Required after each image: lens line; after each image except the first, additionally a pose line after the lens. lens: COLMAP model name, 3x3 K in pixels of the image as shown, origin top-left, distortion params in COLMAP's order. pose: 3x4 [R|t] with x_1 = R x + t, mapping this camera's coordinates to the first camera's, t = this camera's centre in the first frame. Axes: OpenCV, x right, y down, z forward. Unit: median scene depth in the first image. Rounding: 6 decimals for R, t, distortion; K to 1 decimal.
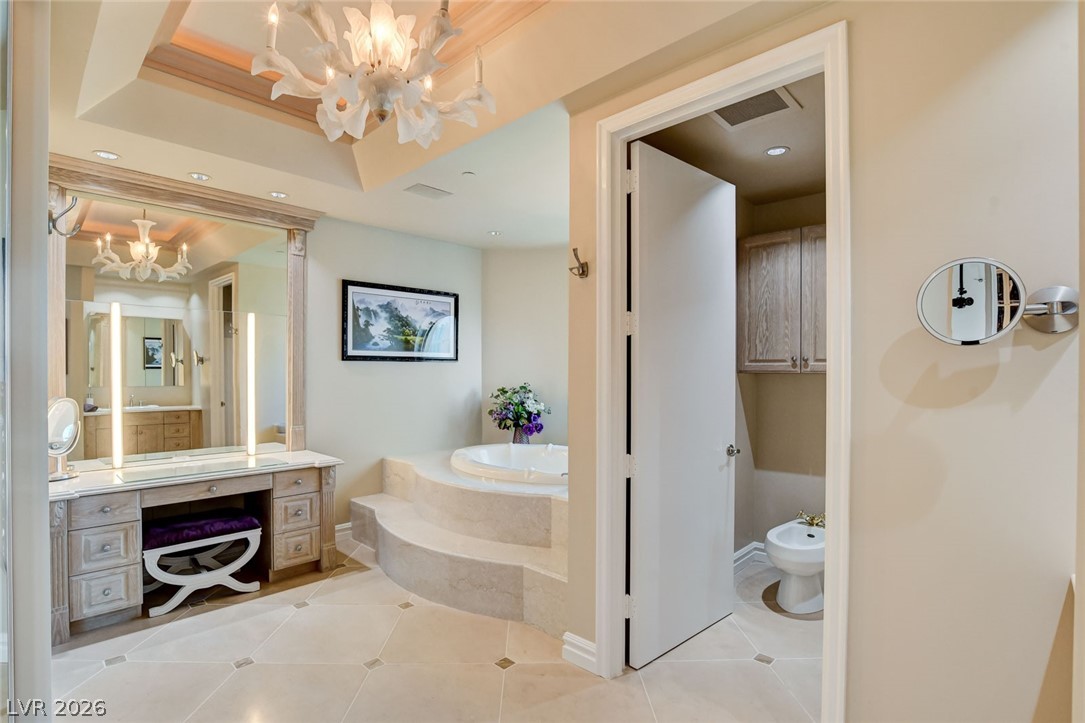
lens RADIAL K [[530.4, 0, 537.5], [0, 530.4, 368.7], [0, 0, 1]] dist [-0.027969, -0.000285]
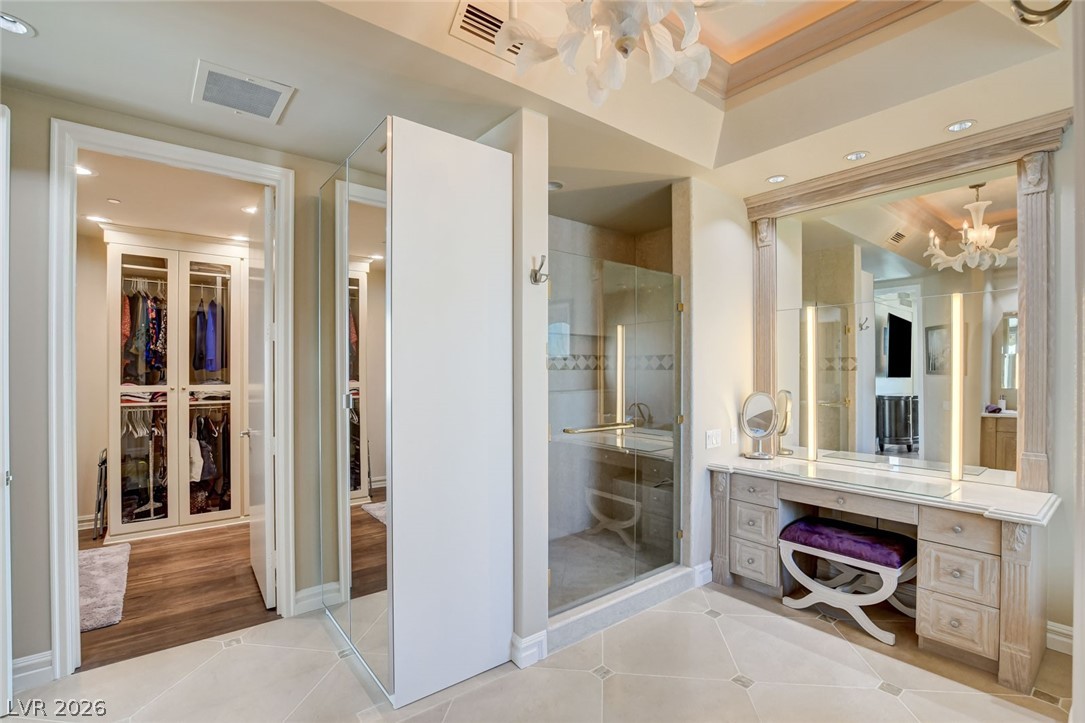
lens RADIAL K [[495.3, 0, 543.2], [0, 495.3, 368.8], [0, 0, 1]] dist [-0.026793, 0.000694]
pose [[-0.134776, -0.006133, -0.990857, 0.268851], [0.004063, 0.999969, -0.006742, 0.006094], [0.990868, -0.004934, -0.134746, 0.578566]]
